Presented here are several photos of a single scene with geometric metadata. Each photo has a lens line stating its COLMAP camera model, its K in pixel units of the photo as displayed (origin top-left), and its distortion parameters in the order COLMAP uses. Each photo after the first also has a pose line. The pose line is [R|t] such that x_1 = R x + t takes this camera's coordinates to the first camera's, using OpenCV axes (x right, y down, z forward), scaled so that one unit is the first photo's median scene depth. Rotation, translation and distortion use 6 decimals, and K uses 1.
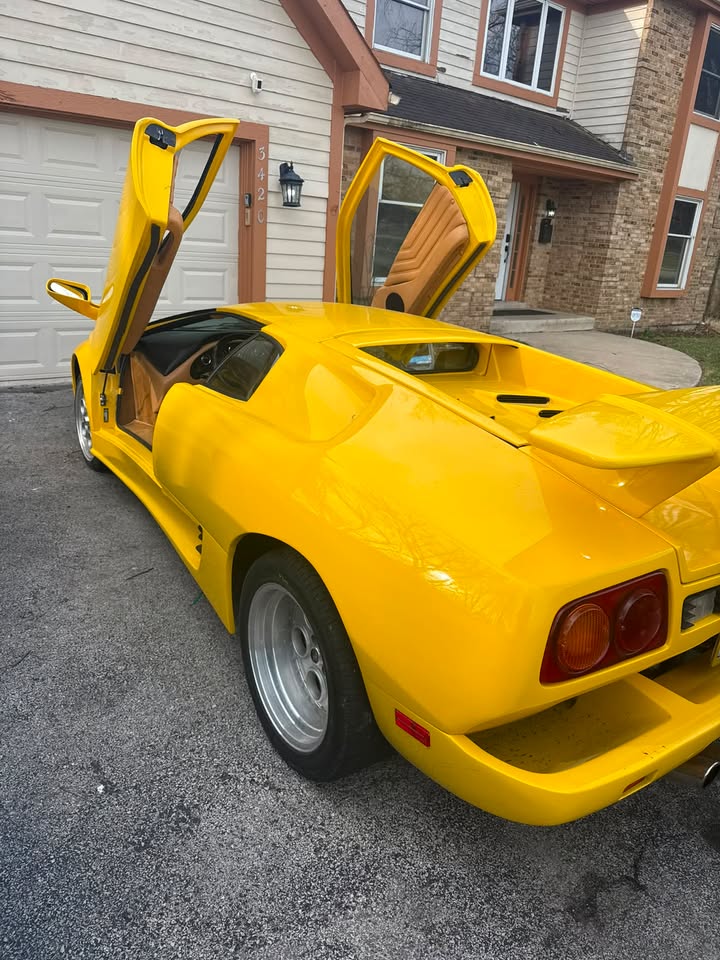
lens RADIAL K [[687.3, 0, 364.0], [0, 687.3, 479.3], [0, 0, 1]] dist [0.007539, -0.009707]
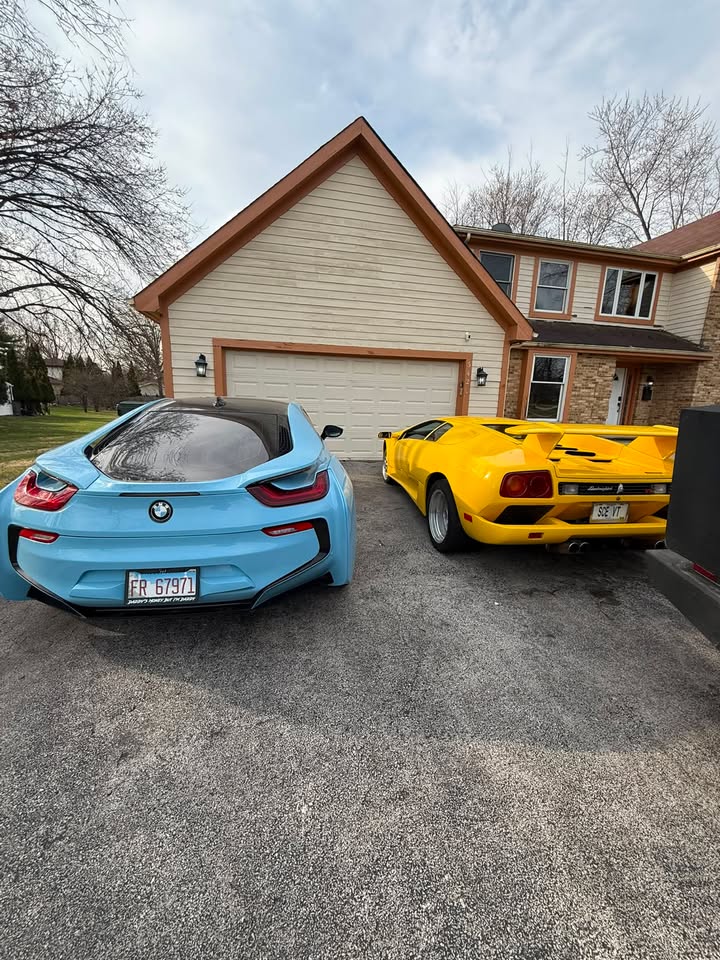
lens RADIAL K [[381.8, 0, 361.5], [0, 381.8, 483.7], [0, 0, 1]] dist [0.001037, 0.000328]
pose [[0.900999, 0.044193, -0.431564, 0.072089], [-0.109088, 0.985913, -0.126790, 0.088266], [0.419881, 0.161317, 0.893127, -0.166526]]
